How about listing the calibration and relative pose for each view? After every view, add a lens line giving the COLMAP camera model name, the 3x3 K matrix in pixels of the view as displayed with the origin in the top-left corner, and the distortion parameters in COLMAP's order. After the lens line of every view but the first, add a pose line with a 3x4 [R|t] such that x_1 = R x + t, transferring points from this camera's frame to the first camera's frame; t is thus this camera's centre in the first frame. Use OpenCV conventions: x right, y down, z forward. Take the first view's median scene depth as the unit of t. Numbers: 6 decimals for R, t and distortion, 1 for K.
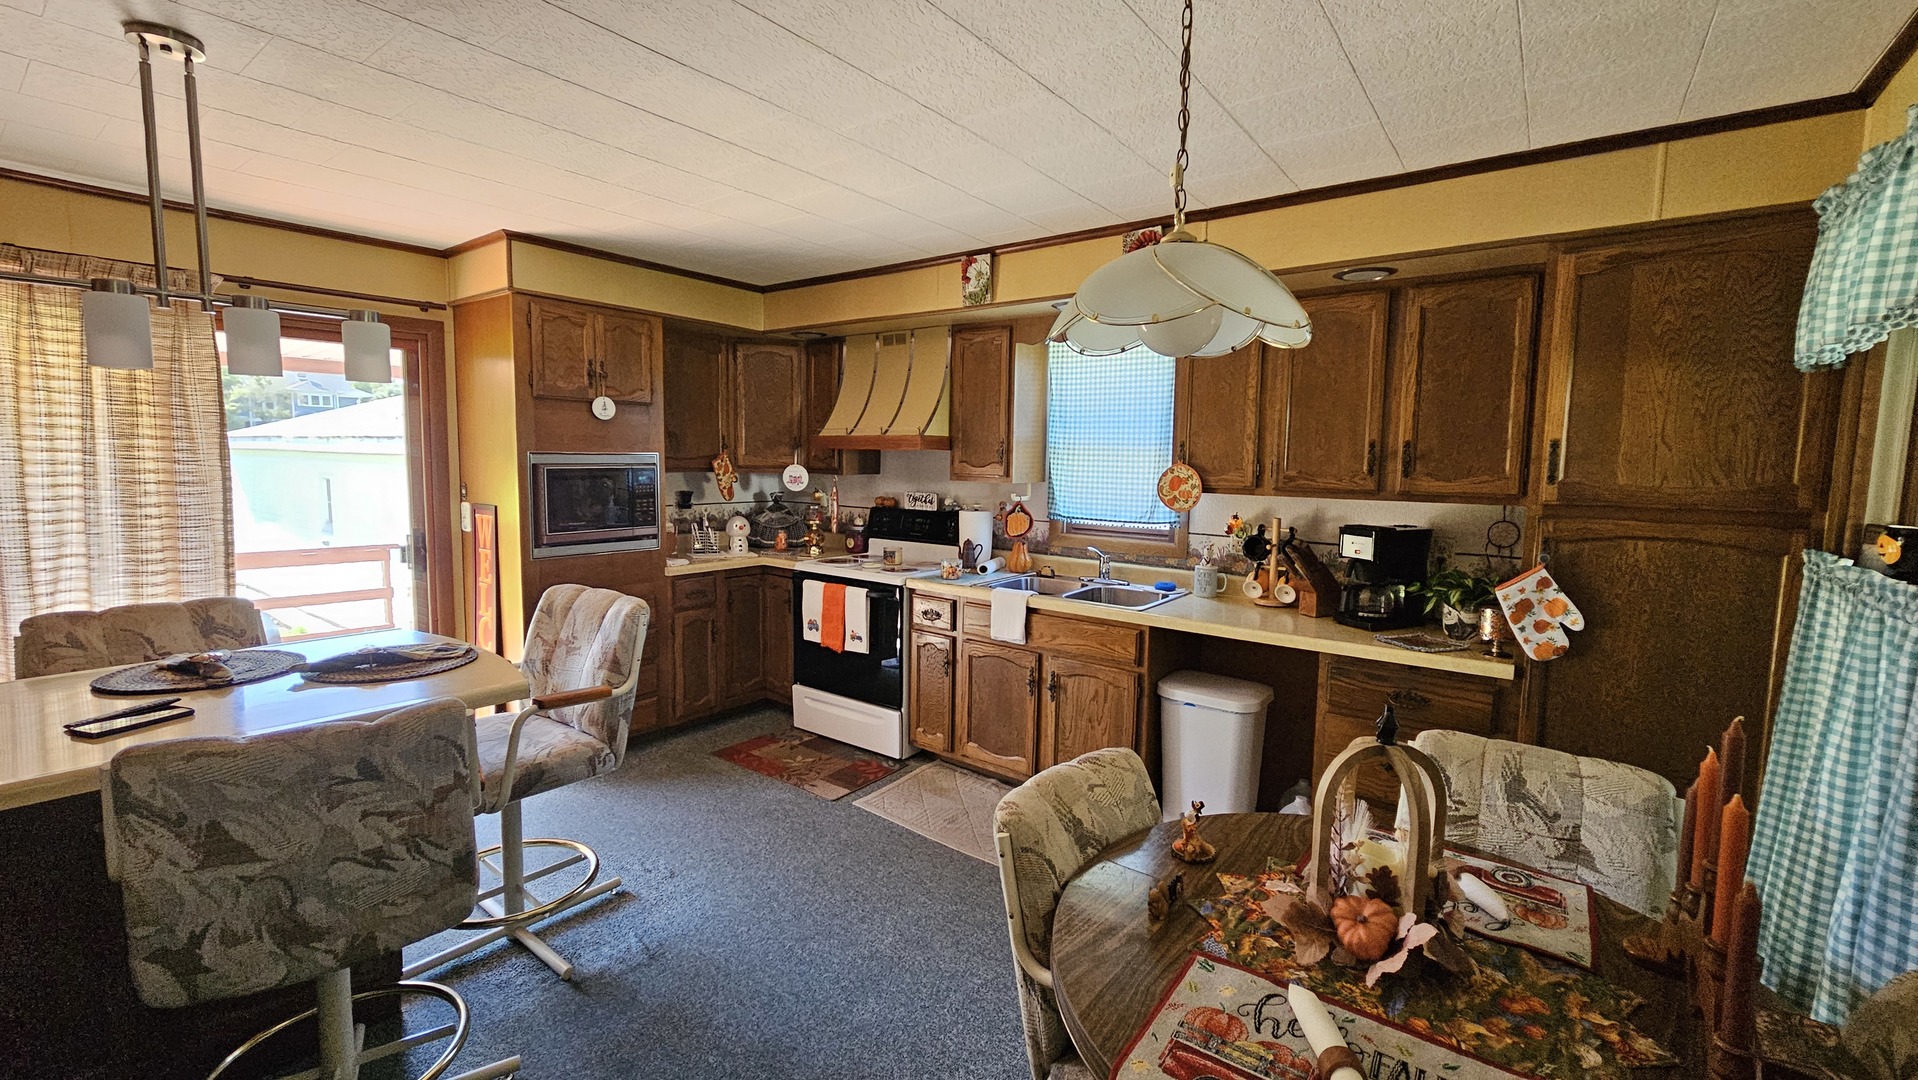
lens RADIAL K [[786.8, 0, 968.9], [0, 786.8, 534.0], [0, 0, 1]] dist [0.001661, 0.000103]
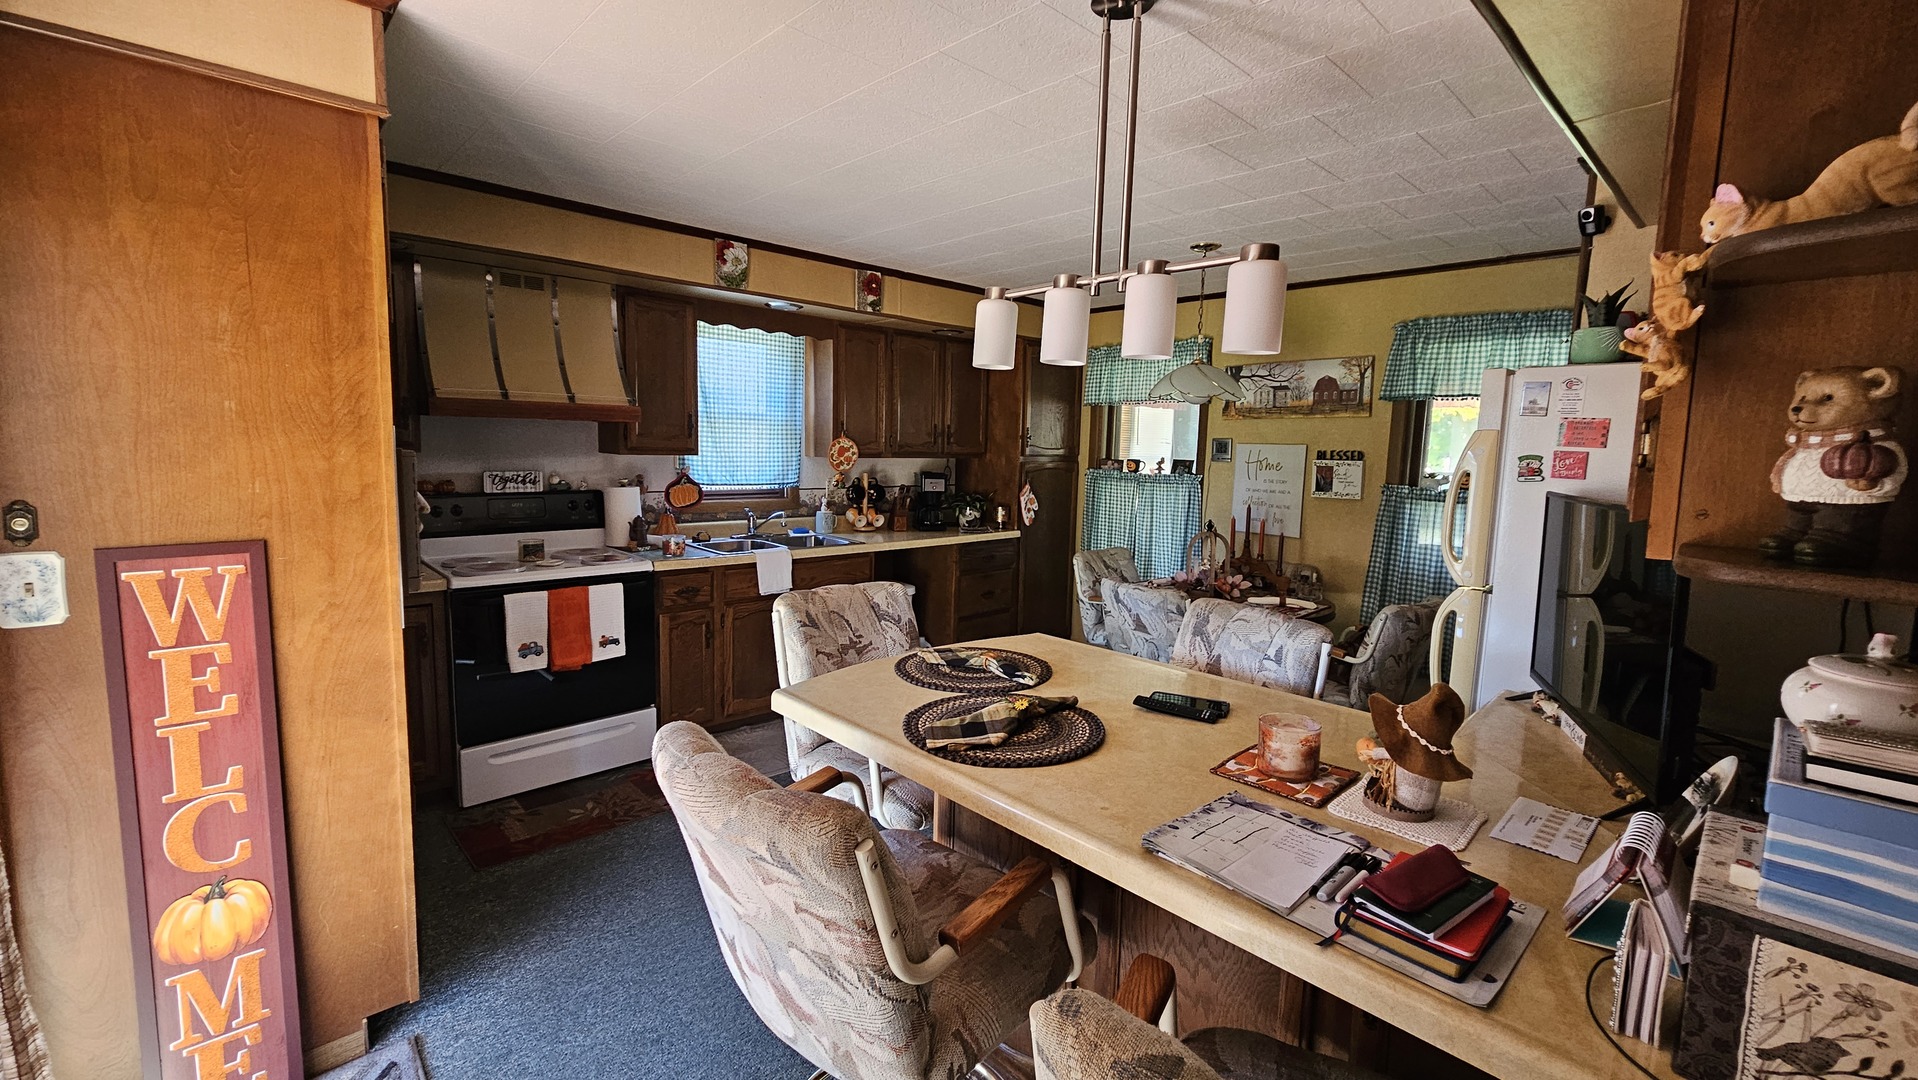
lens RADIAL K [[786.8, 0, 959.6], [0, 786.8, 531.8], [0, 0, 1]] dist [0.001661, 0.000103]
pose [[0.172708, -0.125885, 0.976896, -0.917672], [0.074394, 0.990633, 0.114503, -0.058000], [-0.982160, 0.052899, 0.180455, 0.475898]]
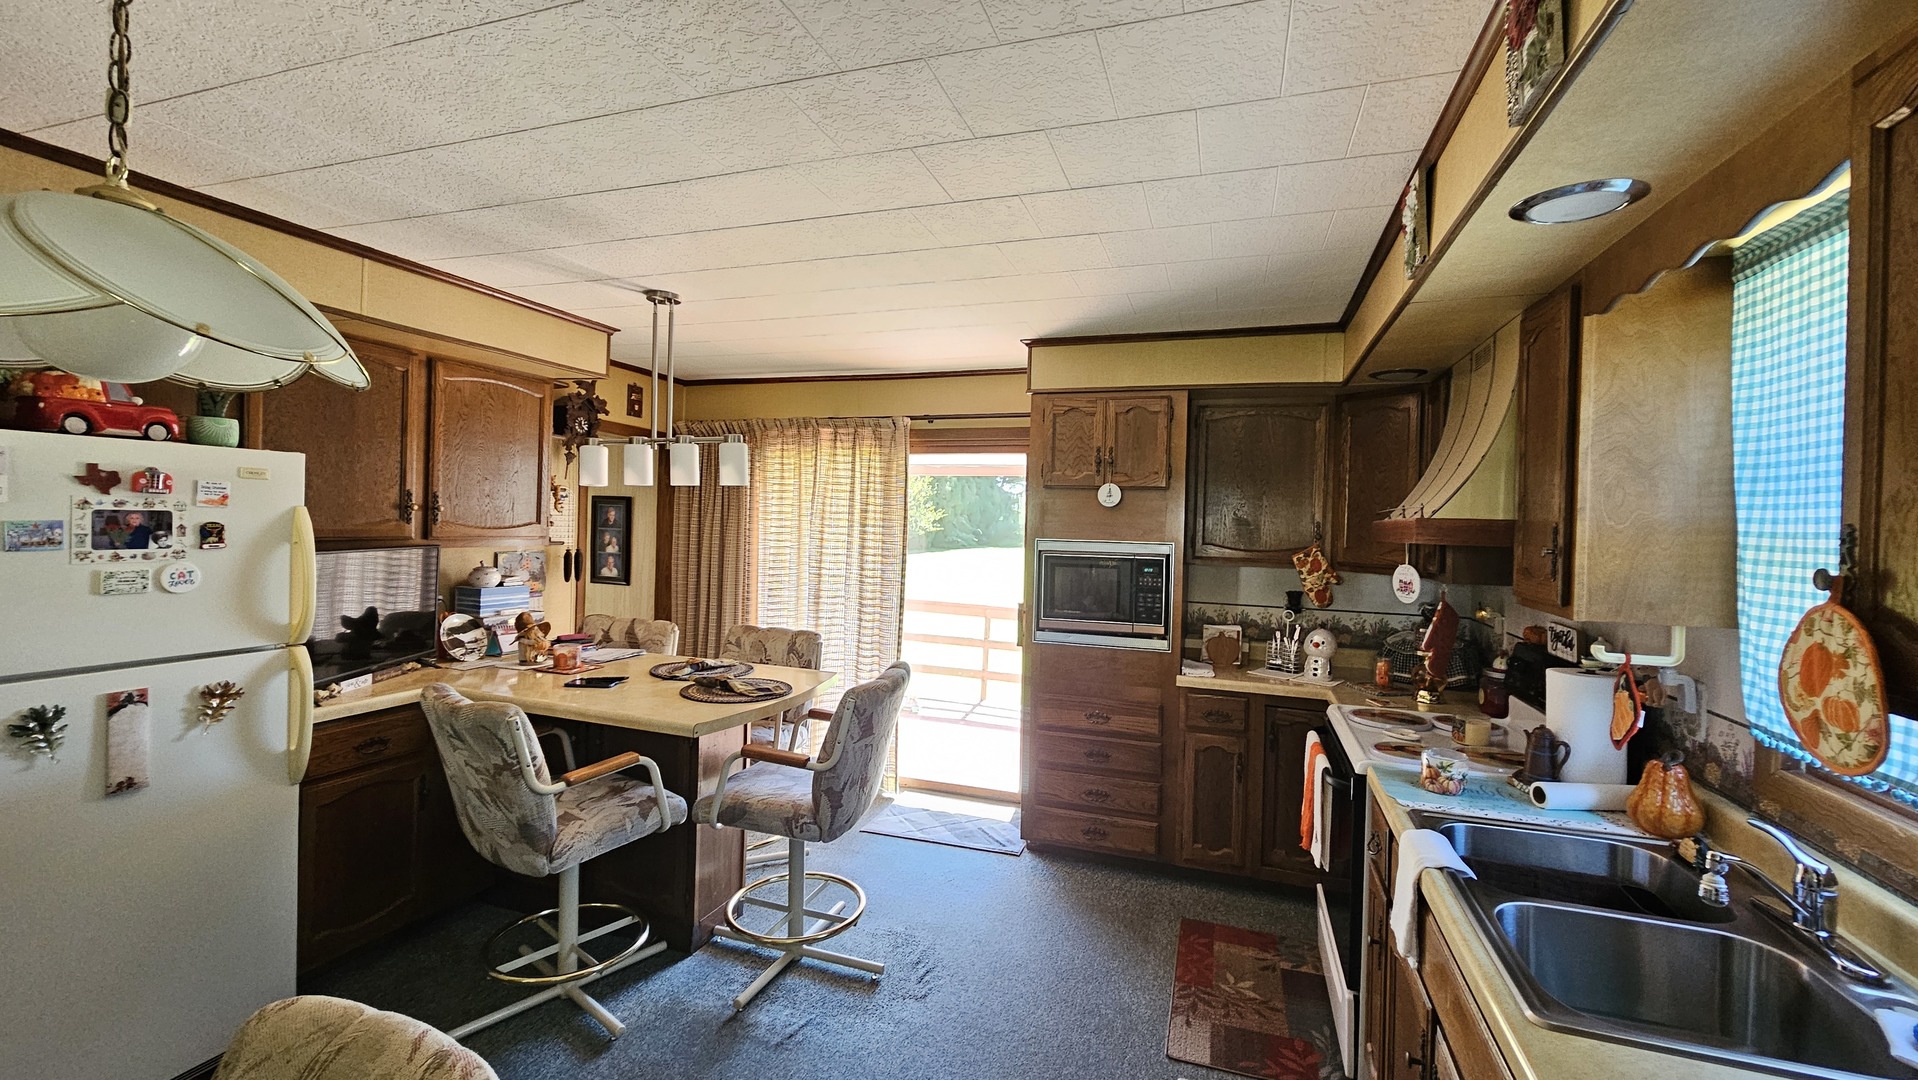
lens RADIAL K [[786.8, 0, 962.8], [0, 786.8, 528.7], [0, 0, 1]] dist [0.001661, 0.000103]
pose [[0.305768, -0.001770, -0.952104, 0.379920], [-0.116067, 0.992471, -0.039120, -0.058281], [0.945005, 0.122470, 0.303260, 0.522504]]
